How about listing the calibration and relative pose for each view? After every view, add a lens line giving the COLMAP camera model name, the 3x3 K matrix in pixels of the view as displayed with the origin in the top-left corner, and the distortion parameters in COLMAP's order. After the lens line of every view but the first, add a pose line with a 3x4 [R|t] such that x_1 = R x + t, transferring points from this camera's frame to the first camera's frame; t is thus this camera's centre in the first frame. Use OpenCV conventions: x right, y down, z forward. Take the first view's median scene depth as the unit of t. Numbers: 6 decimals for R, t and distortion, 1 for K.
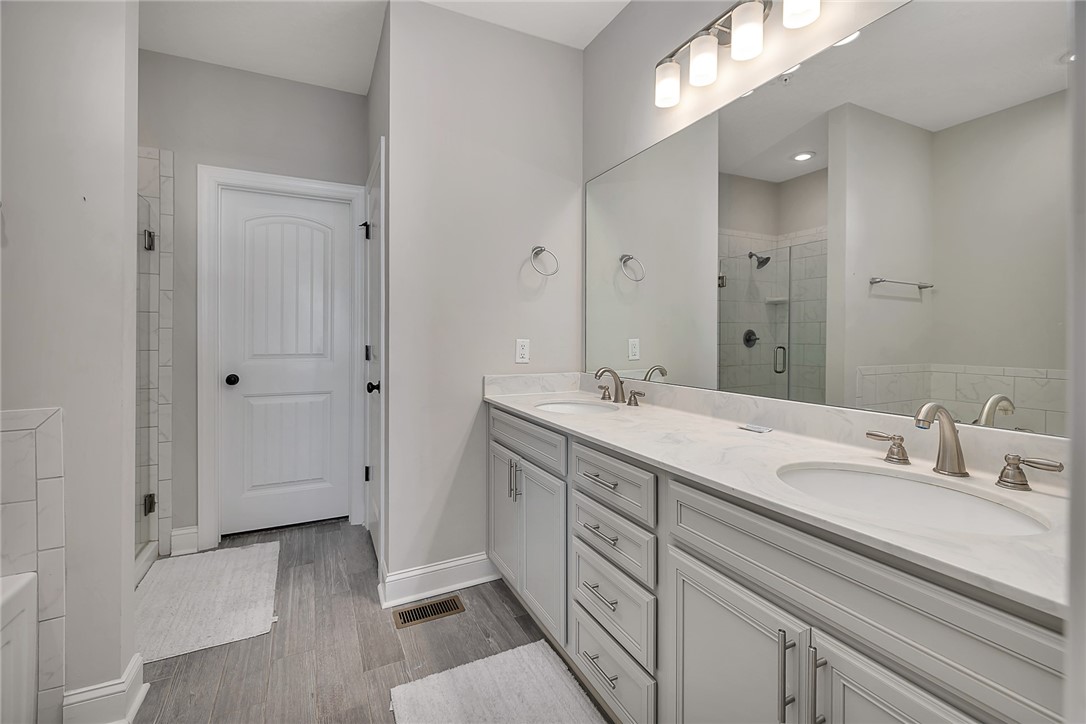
lens RADIAL K [[464.9, 0, 538.5], [0, 464.9, 335.9], [0, 0, 1]] dist [-0.004358, -0.000802]
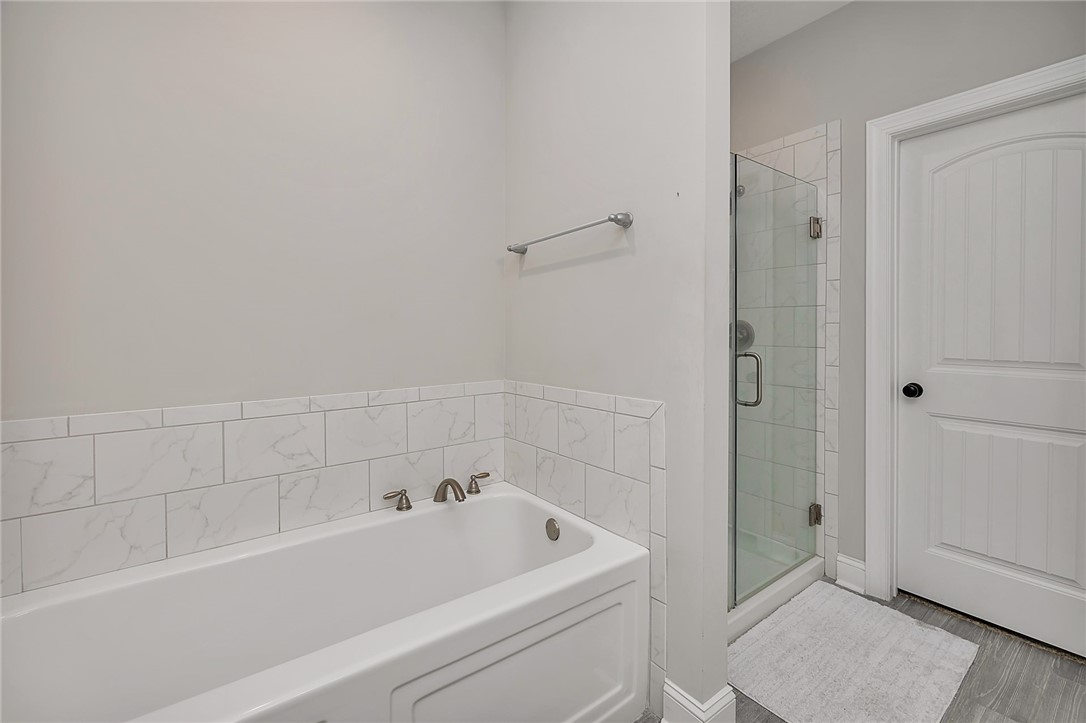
lens RADIAL K [[464.9, 0, 537.2], [0, 464.9, 334.2], [0, 0, 1]] dist [-0.004358, -0.000802]
pose [[0.181211, 0.004628, -0.983433, -0.035891], [-0.002967, 0.999987, 0.004159, 0.002499], [0.983440, 0.002165, 0.181223, 0.284903]]
